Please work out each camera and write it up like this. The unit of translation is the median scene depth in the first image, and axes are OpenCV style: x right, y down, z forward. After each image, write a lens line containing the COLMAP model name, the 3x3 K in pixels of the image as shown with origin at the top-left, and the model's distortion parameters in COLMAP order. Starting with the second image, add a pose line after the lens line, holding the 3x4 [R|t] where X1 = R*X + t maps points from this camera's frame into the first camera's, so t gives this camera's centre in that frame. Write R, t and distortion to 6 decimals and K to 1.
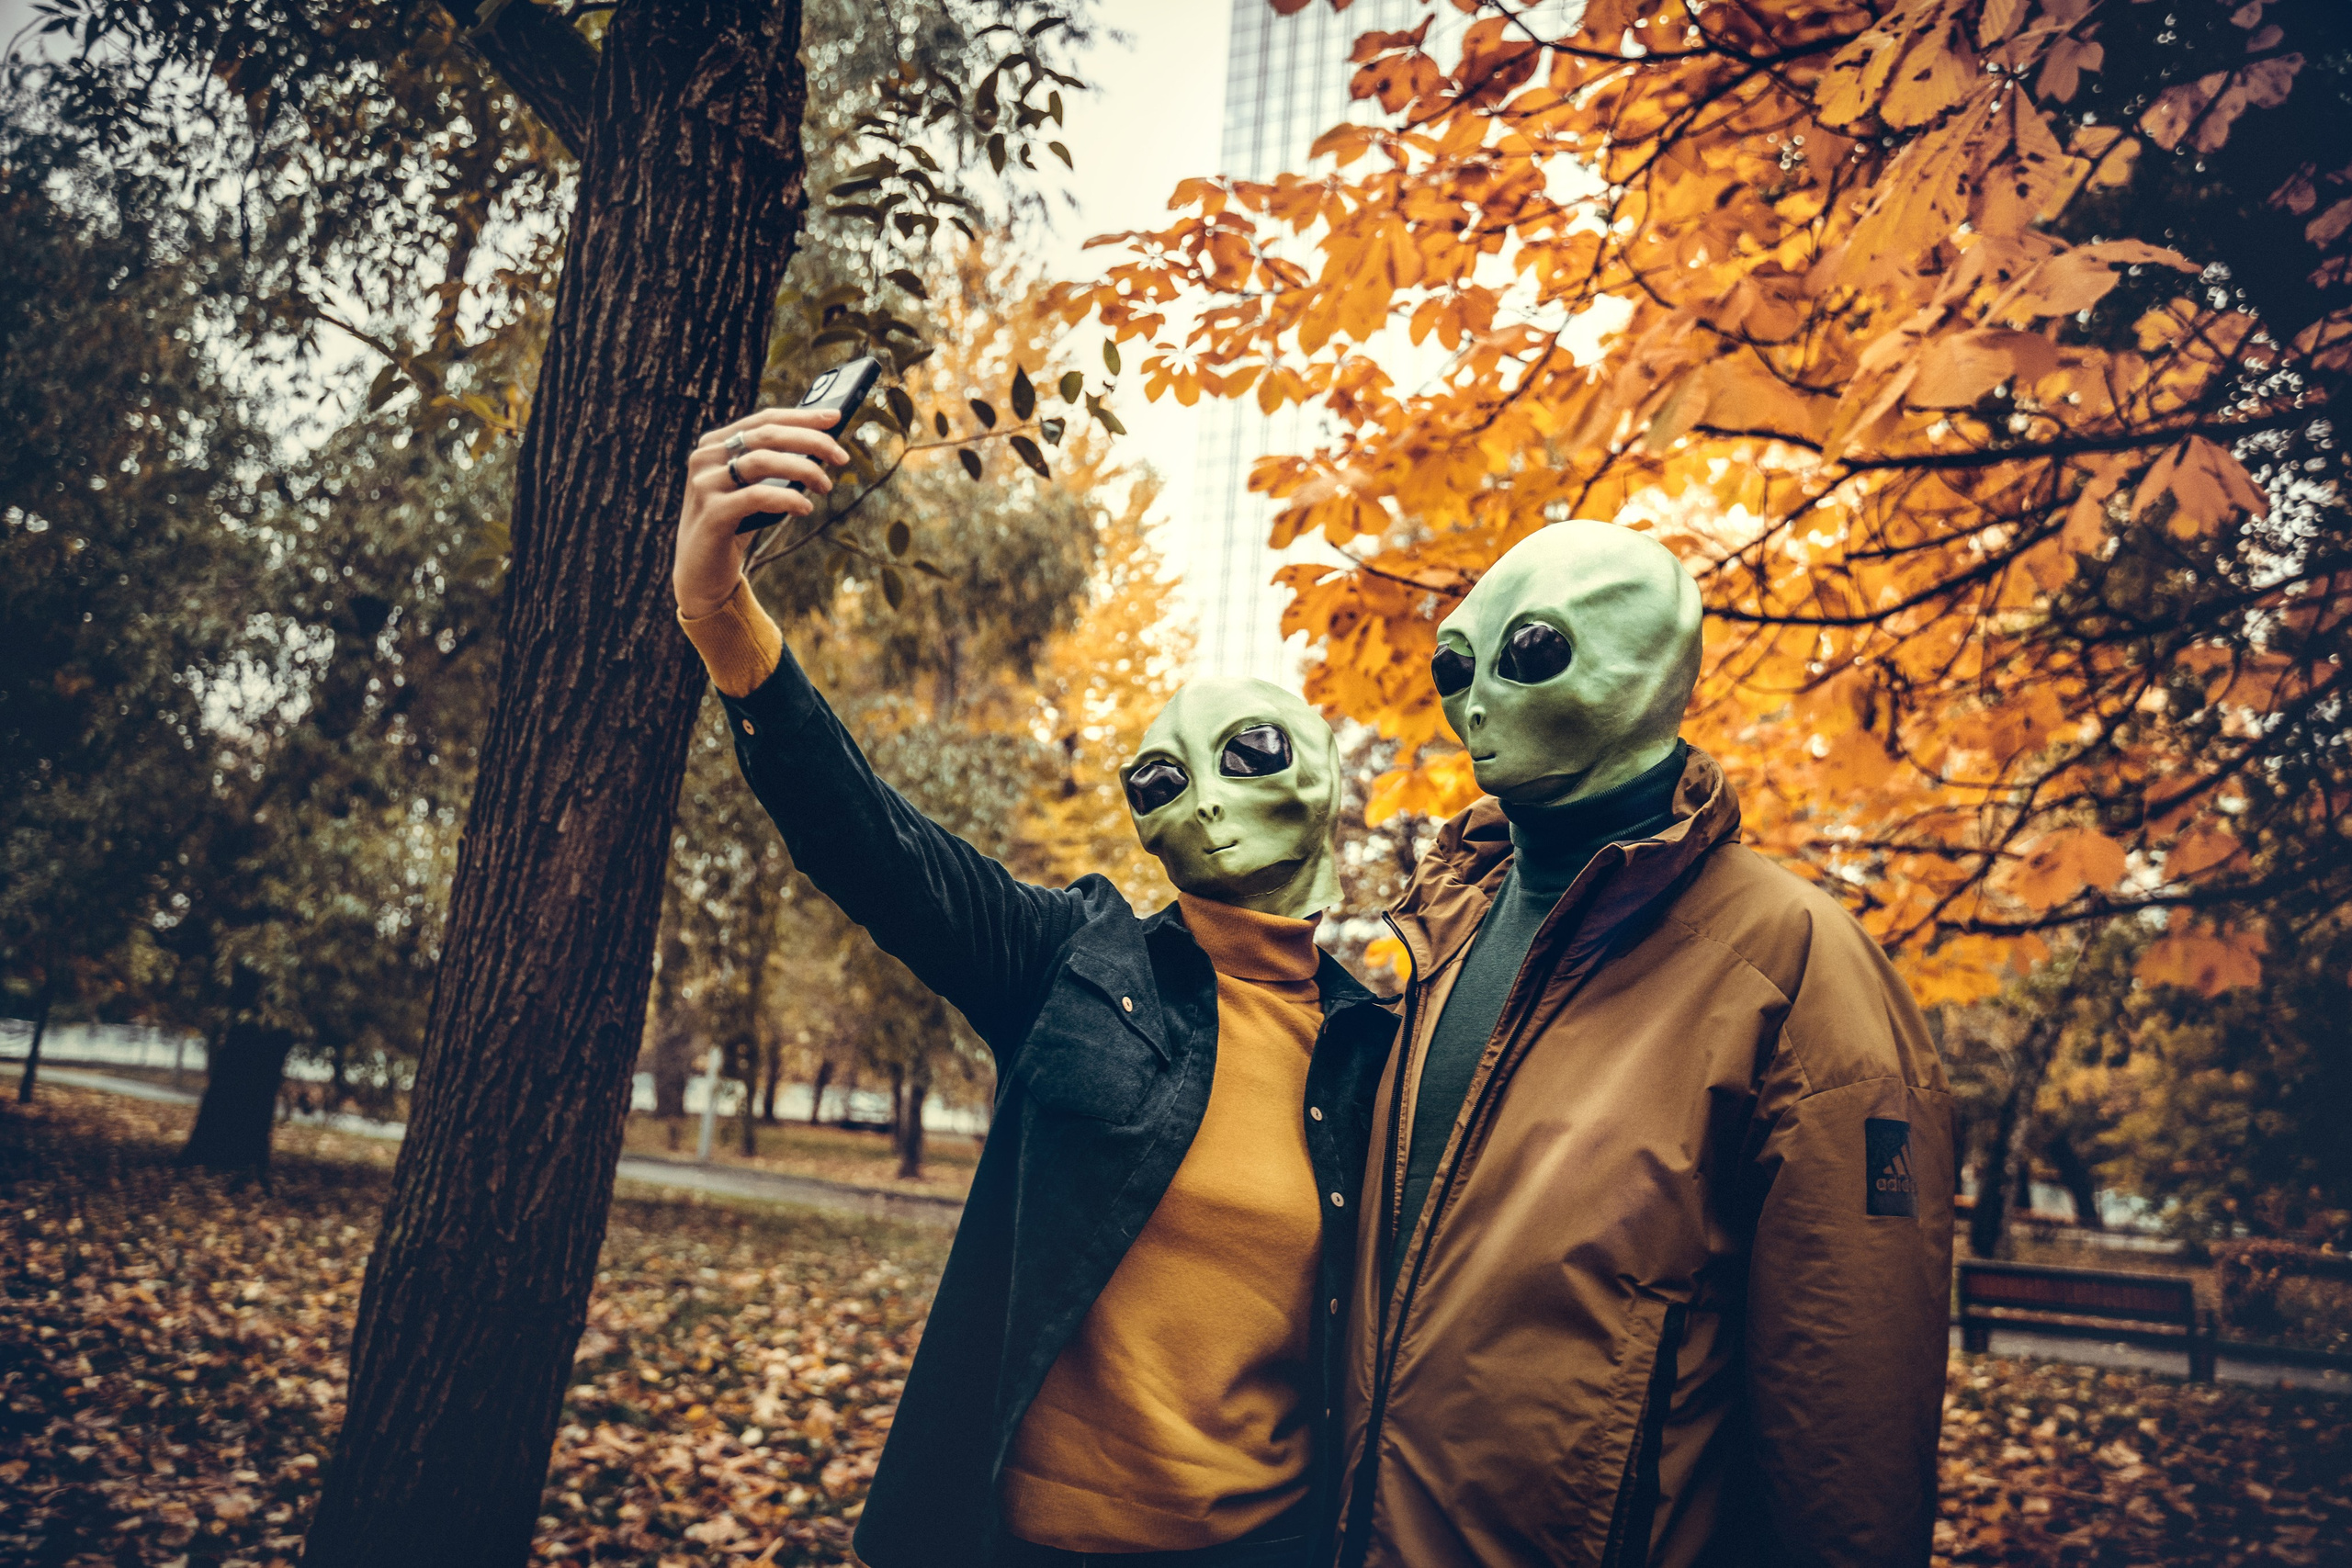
lens RADIAL K [[1931.3, 0, 1176.0], [0, 1931.3, 784.0], [0, 0, 1]] dist [-0.169888, 0.205131]
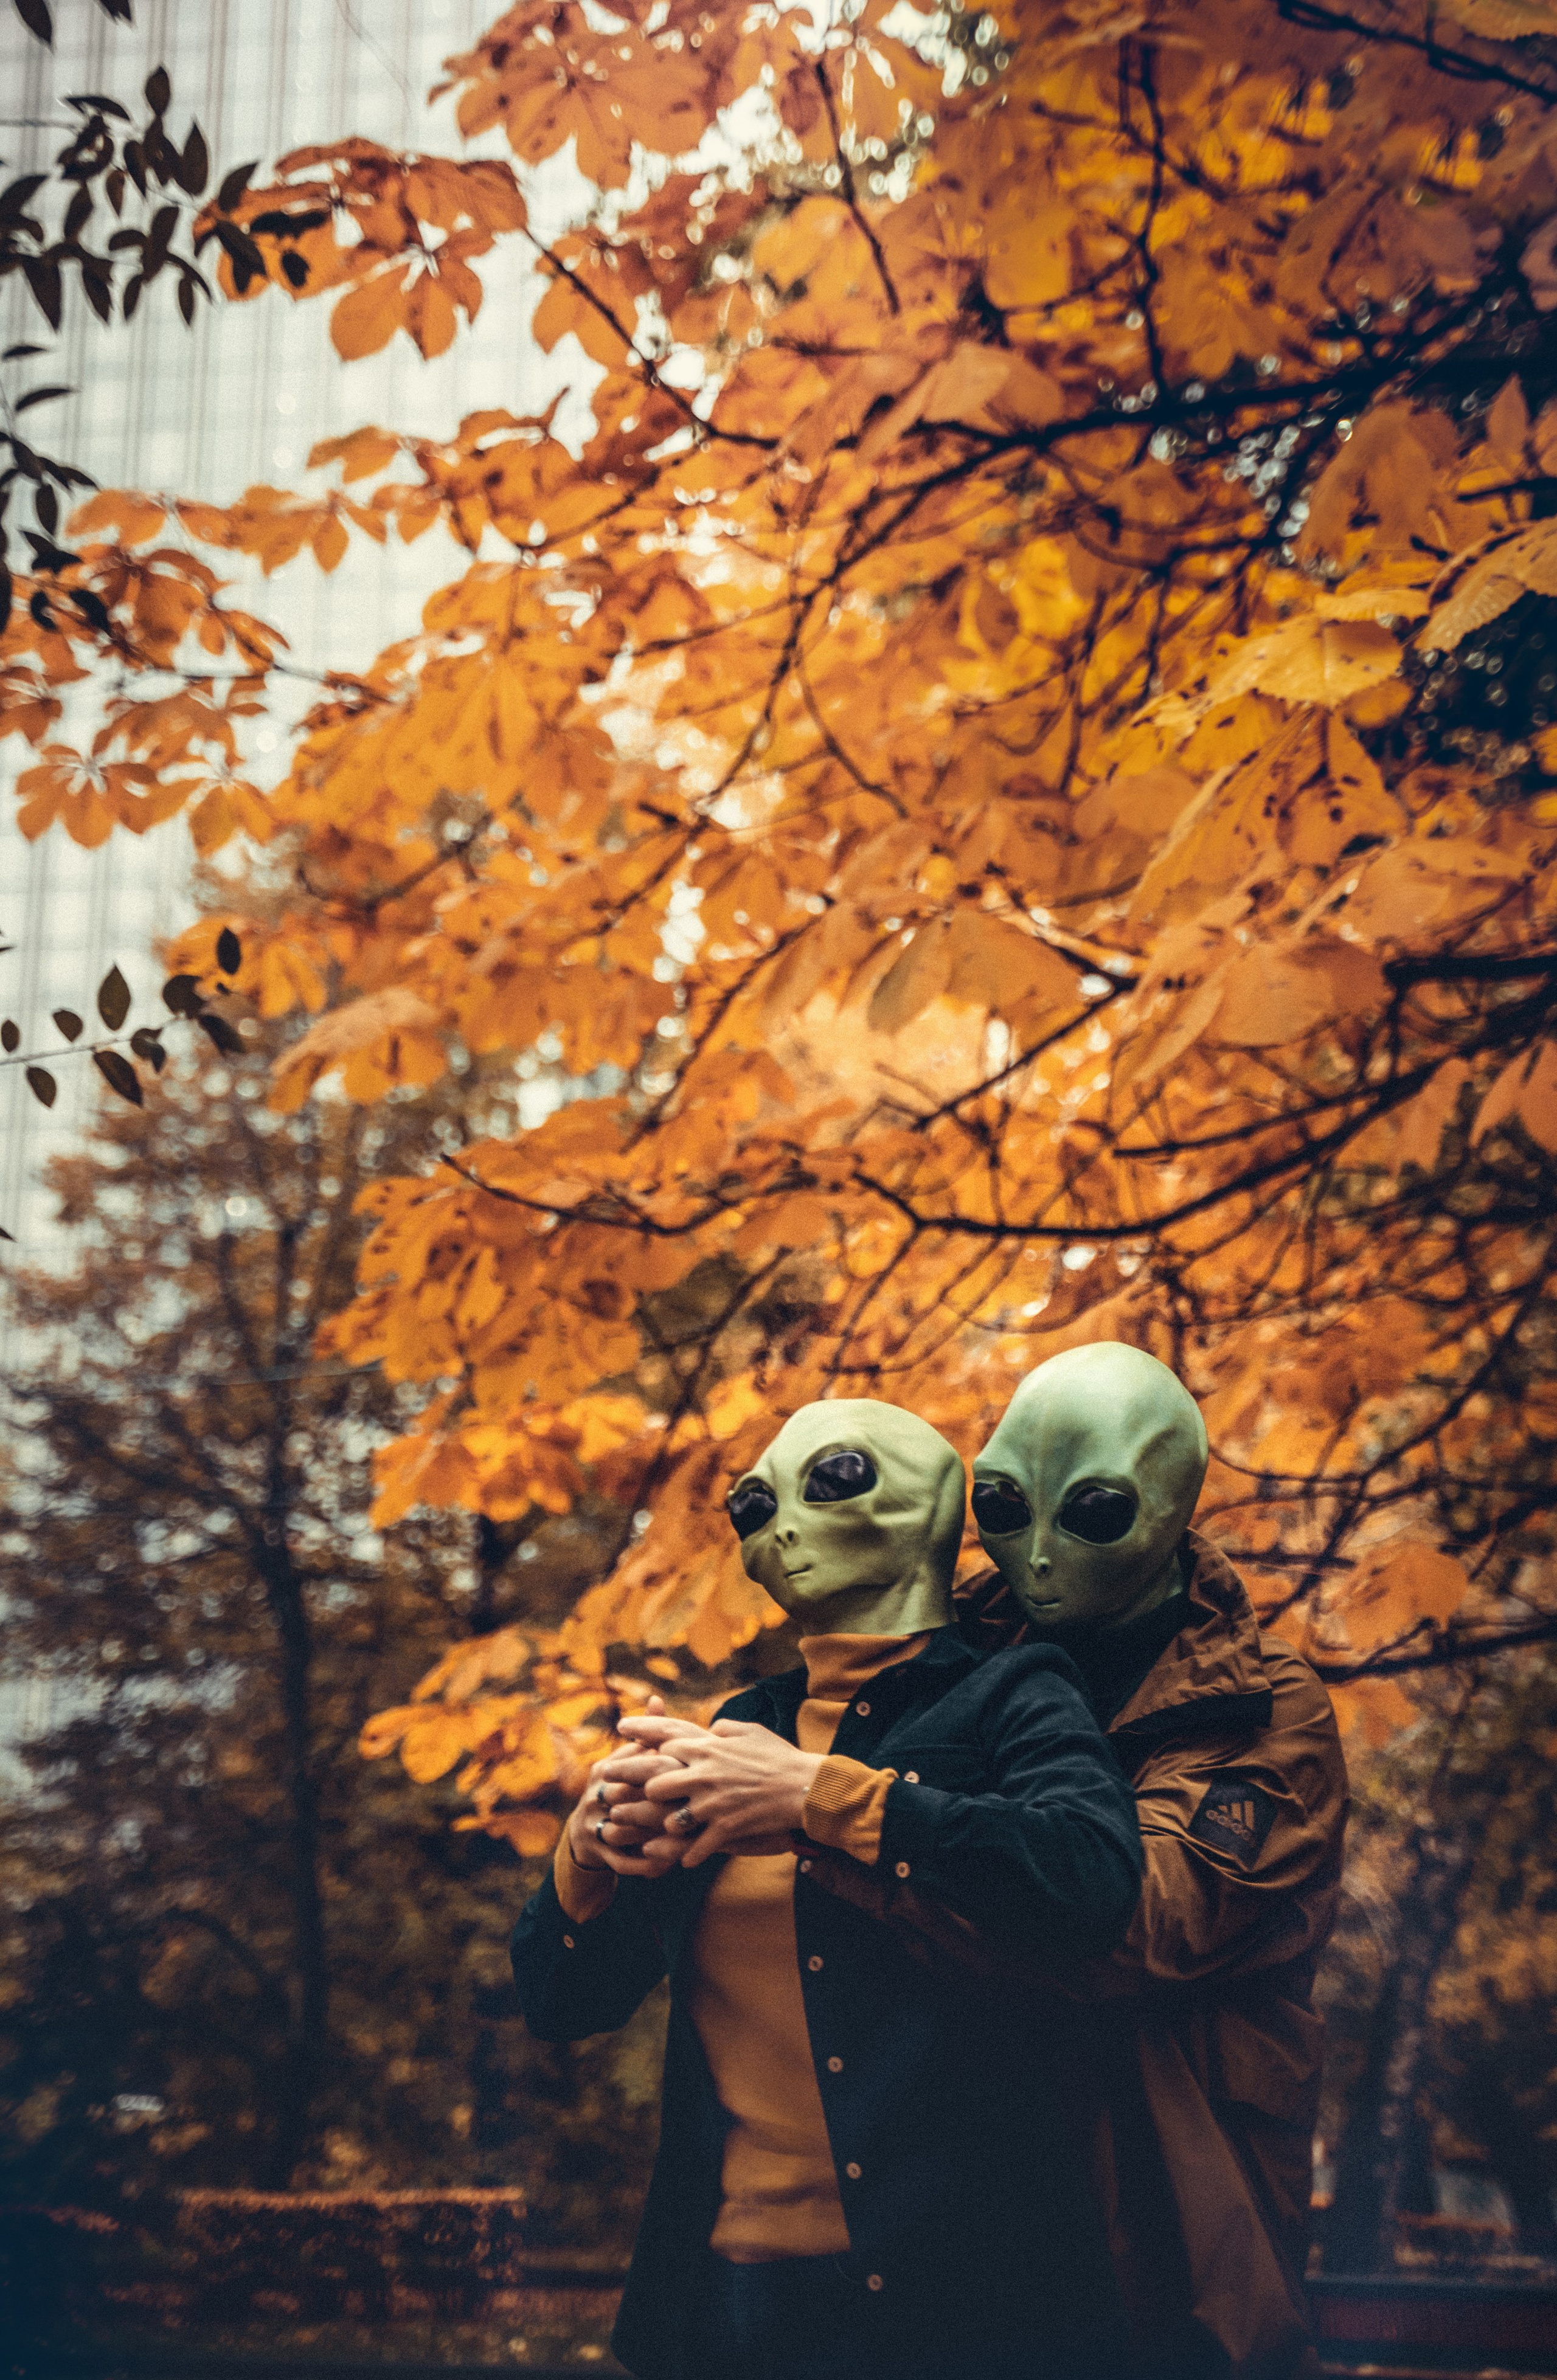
lens RADIAL K [[3730.6, 0, 778.5], [0, 3730.6, 1190.0], [0, 0, 1]] dist [0.000780, 1.665542]
pose [[0.966587, 0.013475, 0.255986, -0.134921], [0.001273, 0.998353, -0.057359, -0.026103], [-0.256337, 0.055768, 0.964977, -0.338330]]
